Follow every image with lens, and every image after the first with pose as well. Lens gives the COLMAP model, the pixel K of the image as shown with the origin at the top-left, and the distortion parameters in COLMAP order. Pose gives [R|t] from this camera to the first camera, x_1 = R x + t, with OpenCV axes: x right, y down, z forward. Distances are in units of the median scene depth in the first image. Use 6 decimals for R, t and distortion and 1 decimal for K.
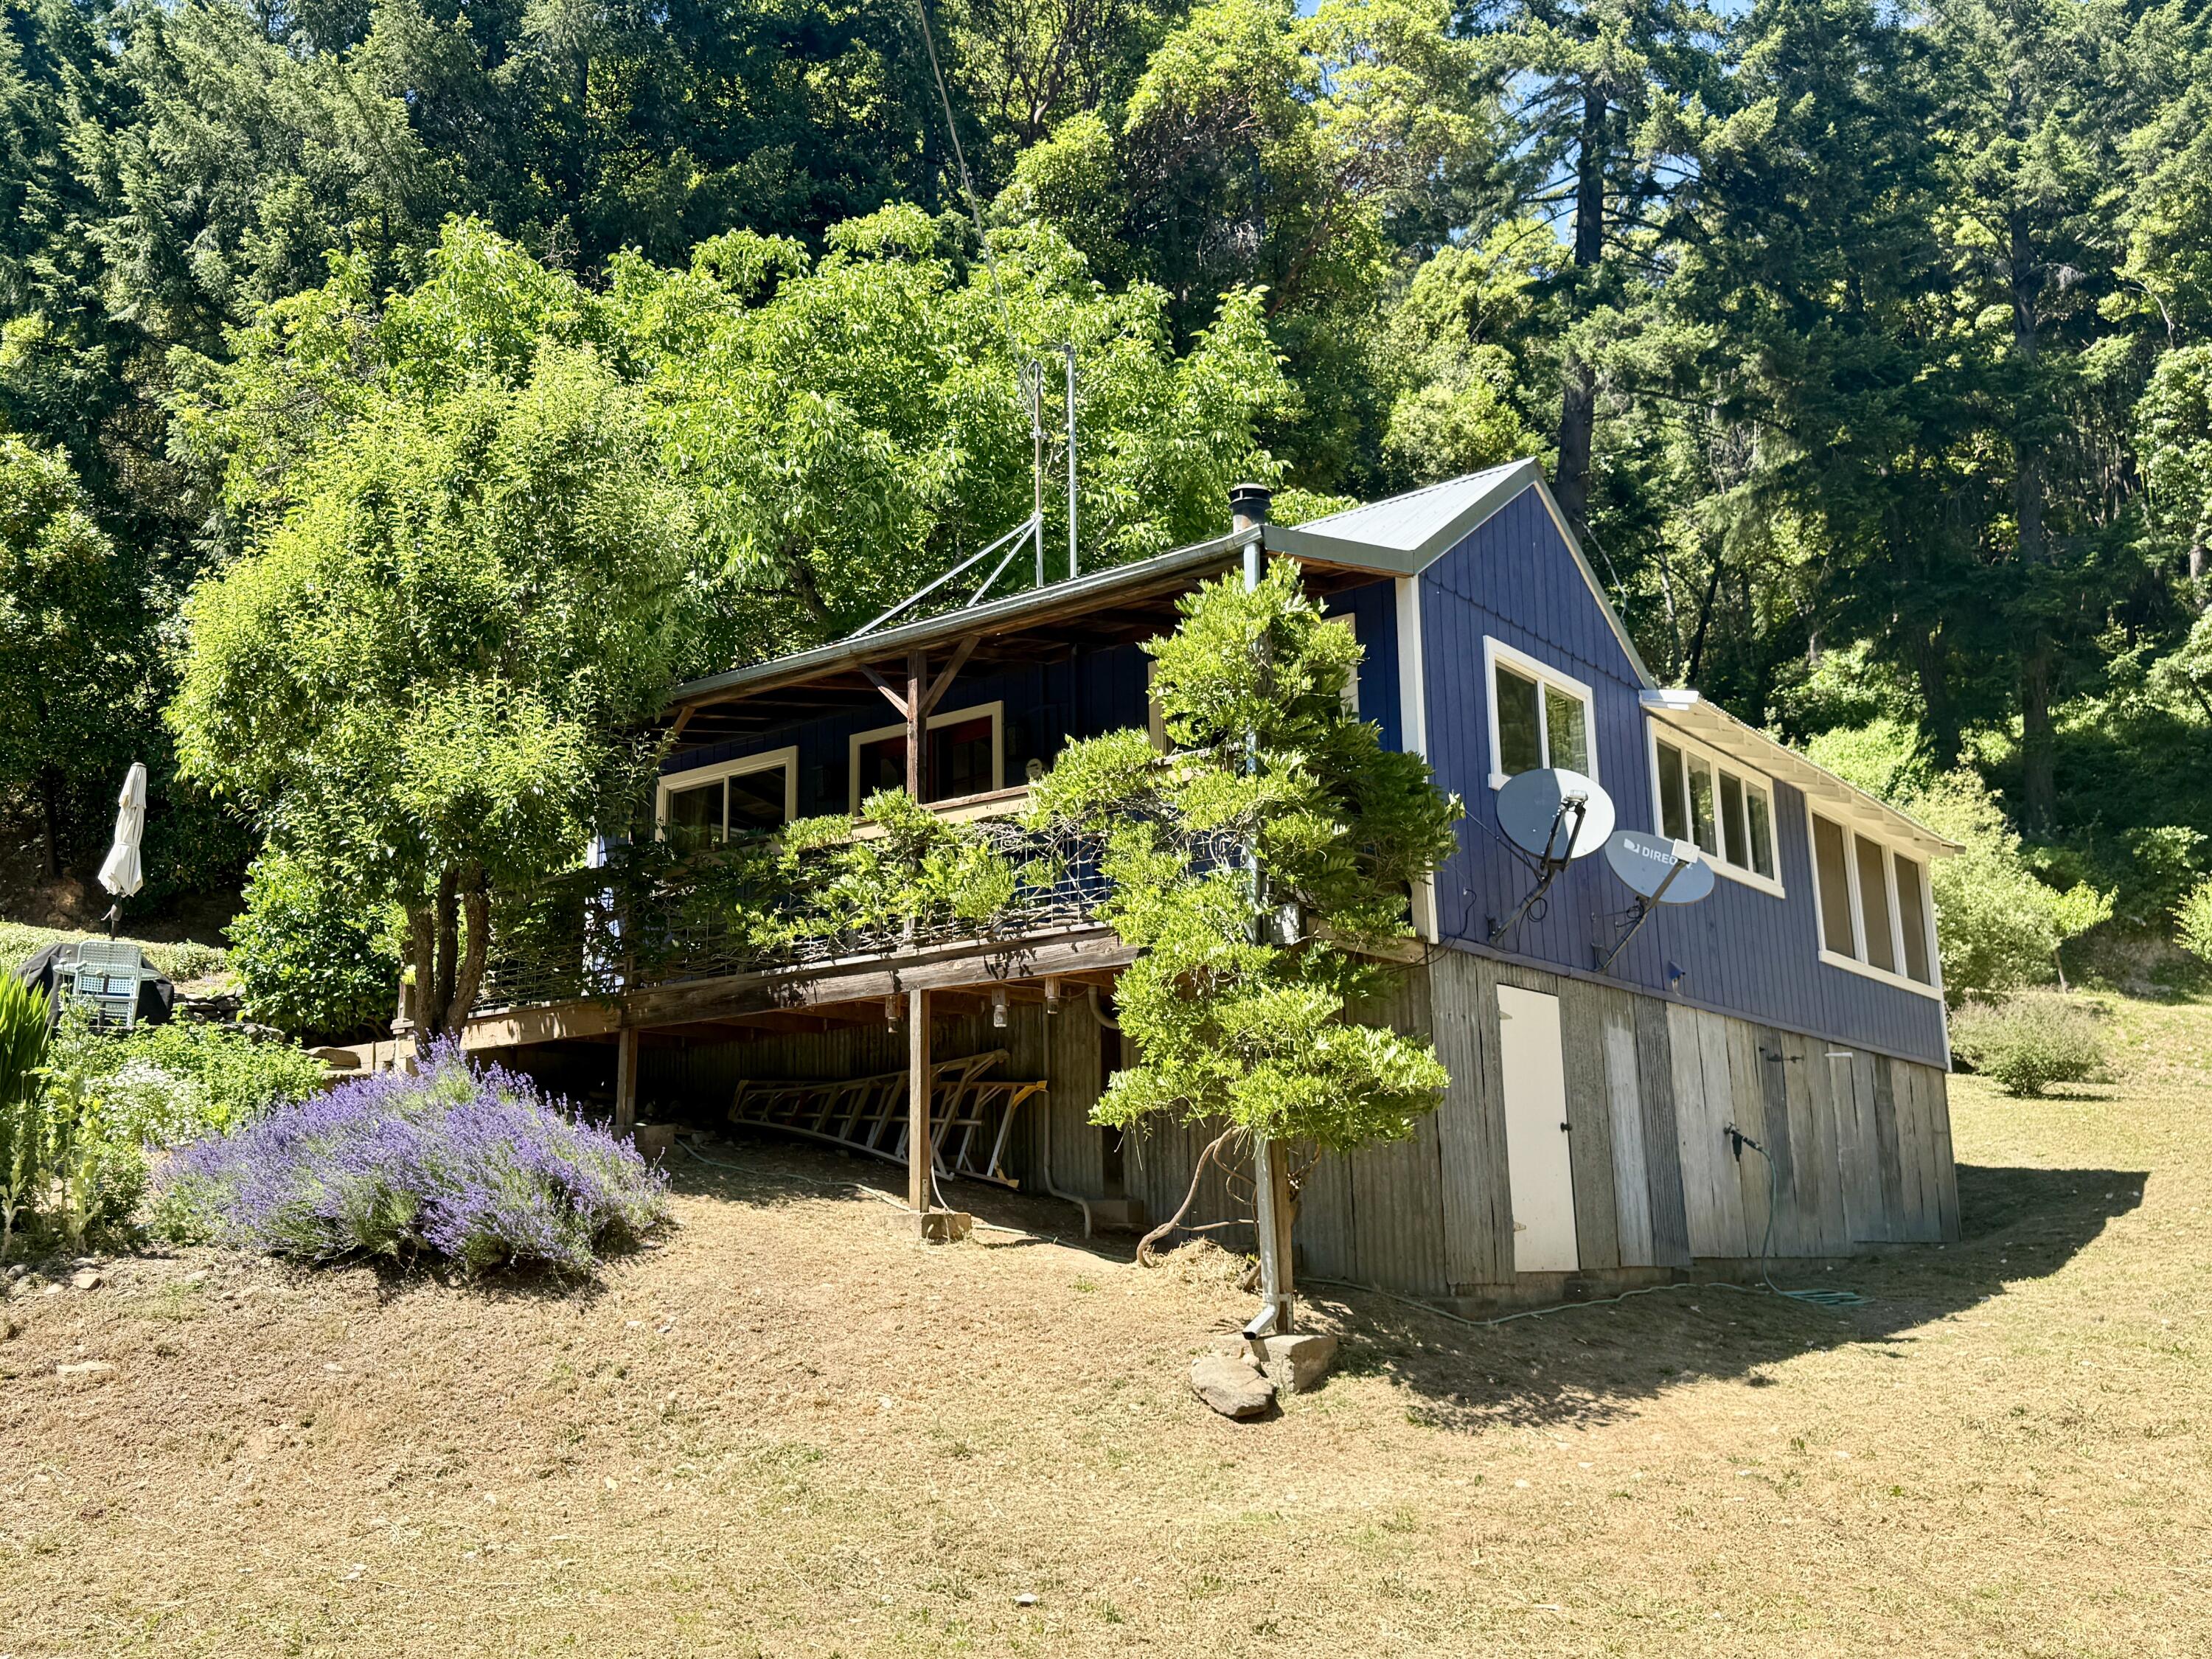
lens RADIAL K [[1984.8, 0, 1032.0], [0, 1984.8, 844.5], [0, 0, 1]] dist [0.265274, -0.741999]
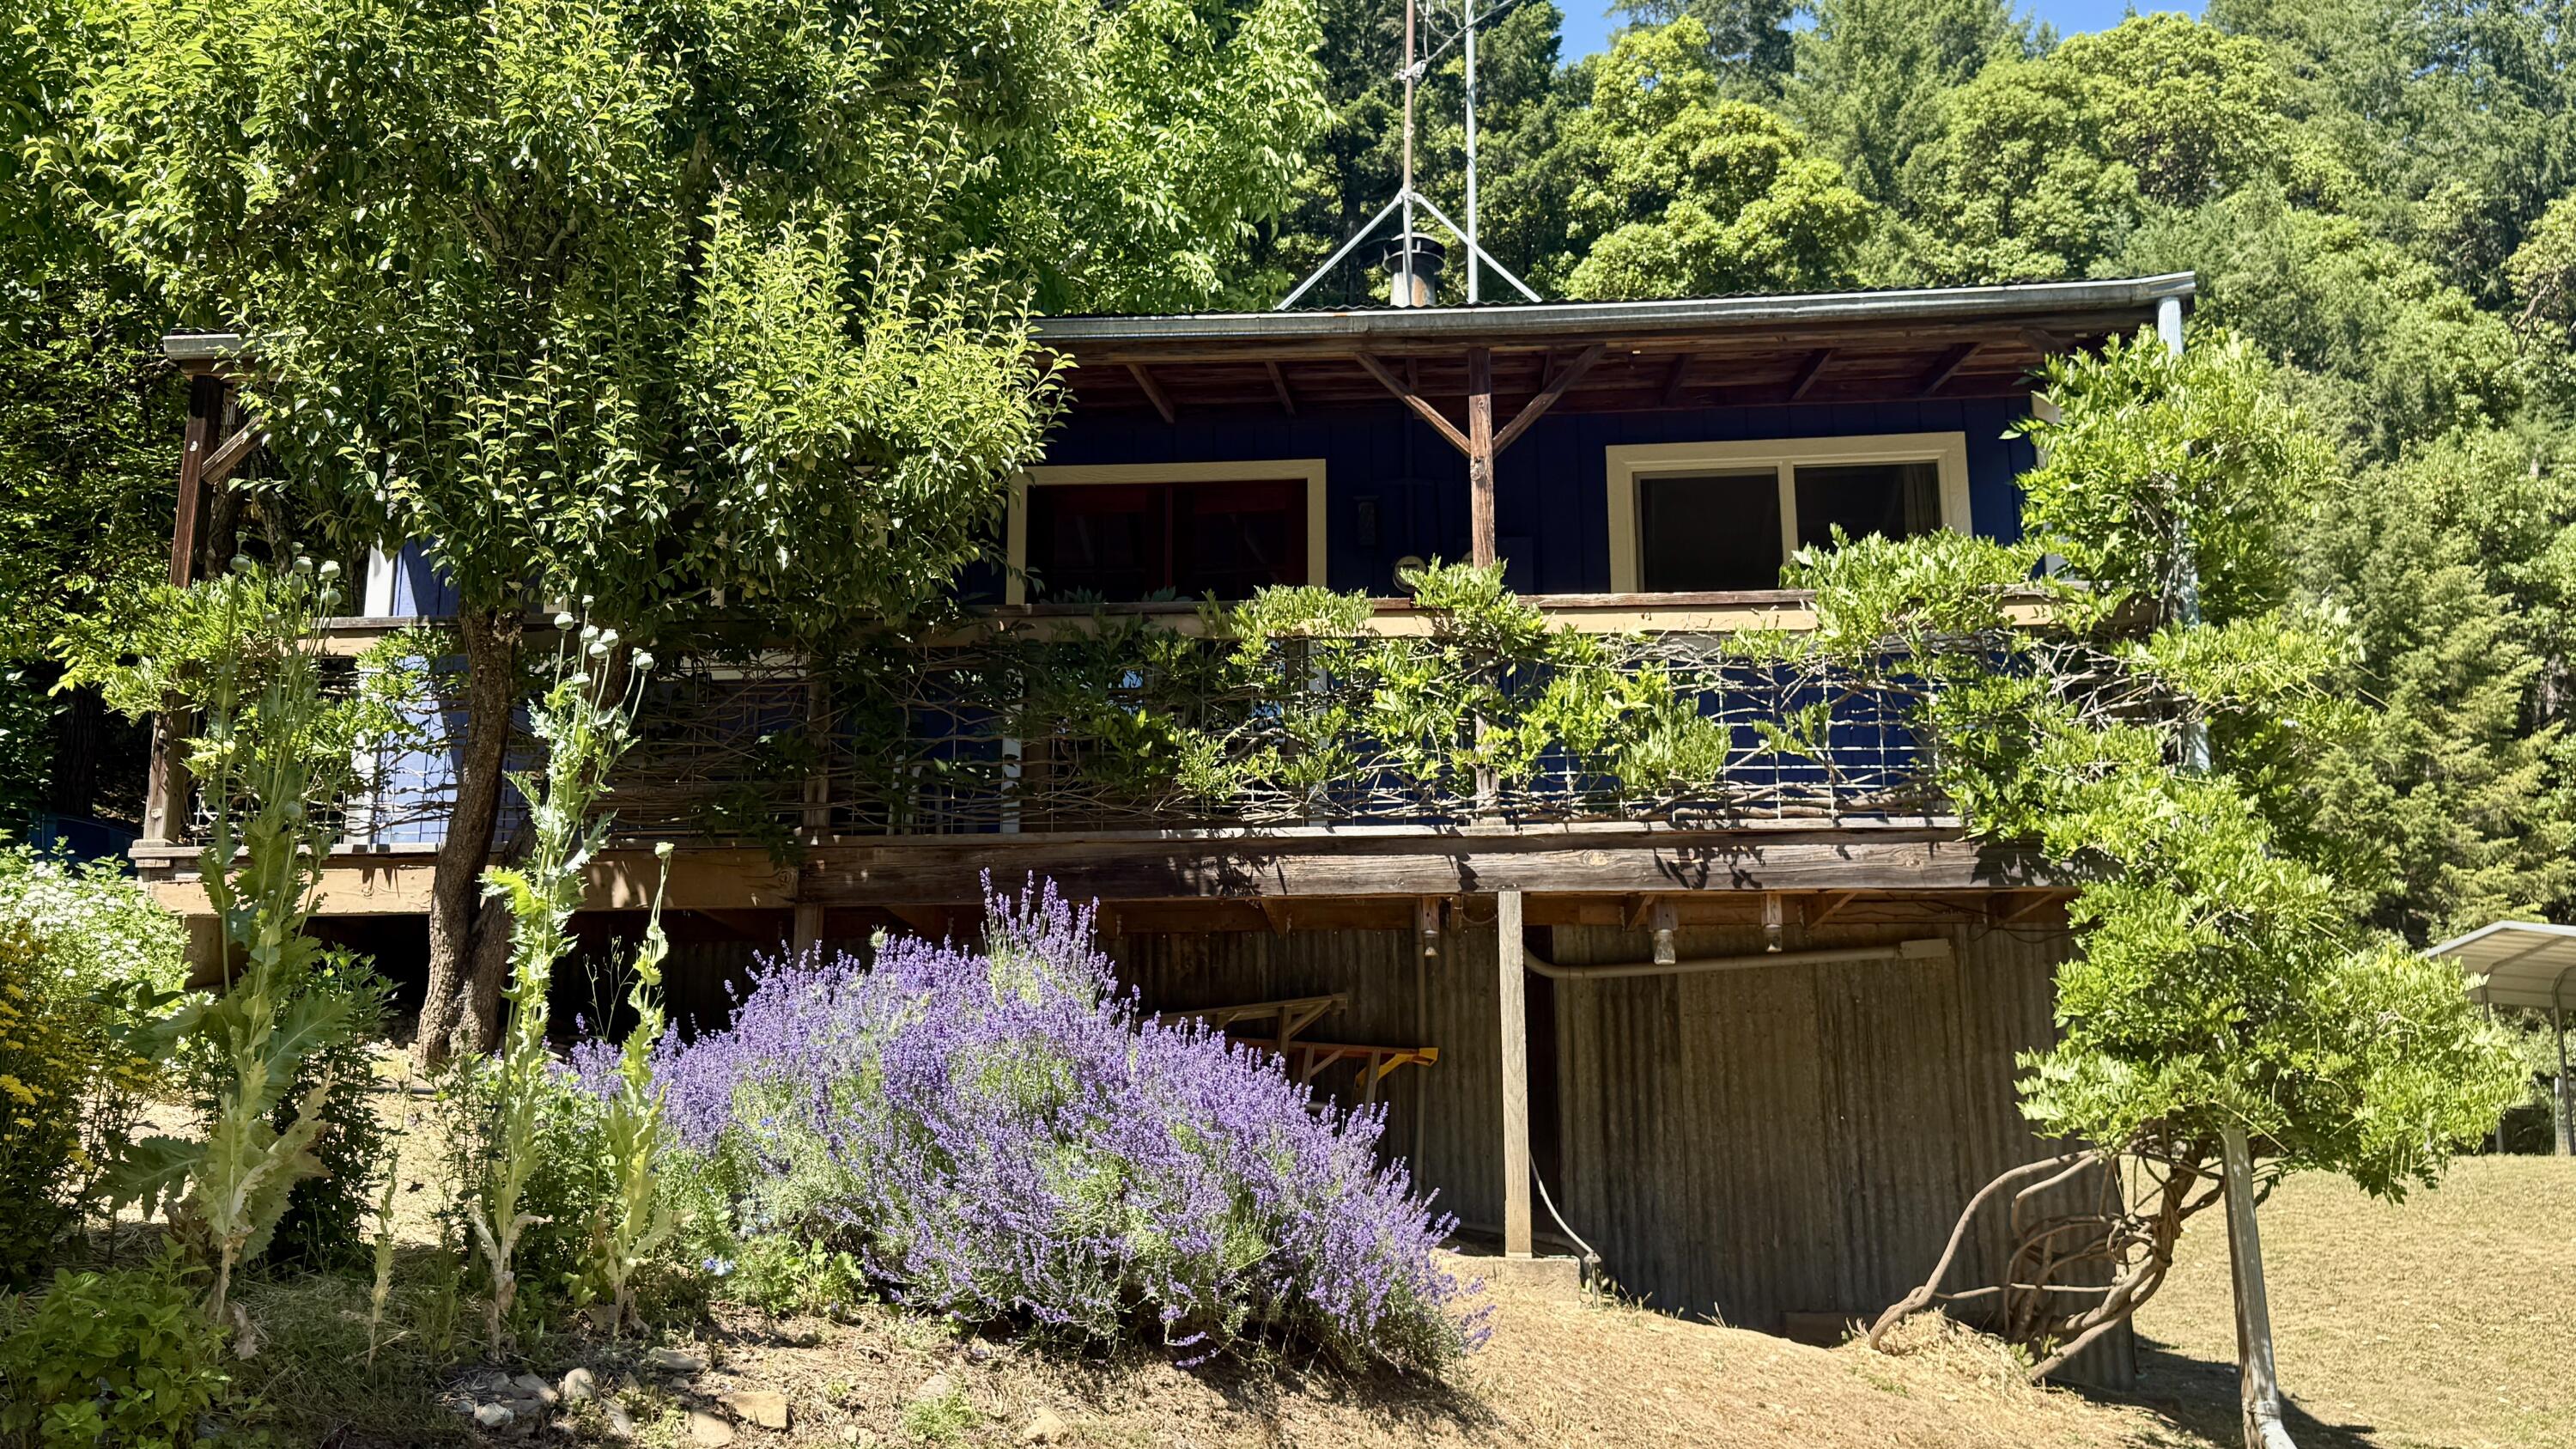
lens RADIAL K [[2326.0, 0, 1304.6], [0, 2326.0, 724.0], [0, 0, 1]] dist [0.174864, -0.367877]
pose [[0.825402, 0.140720, 0.546726, -0.489460], [-0.123665, 0.989984, -0.068109, 0.075546], [-0.550834, -0.011393, 0.834537, 0.417551]]
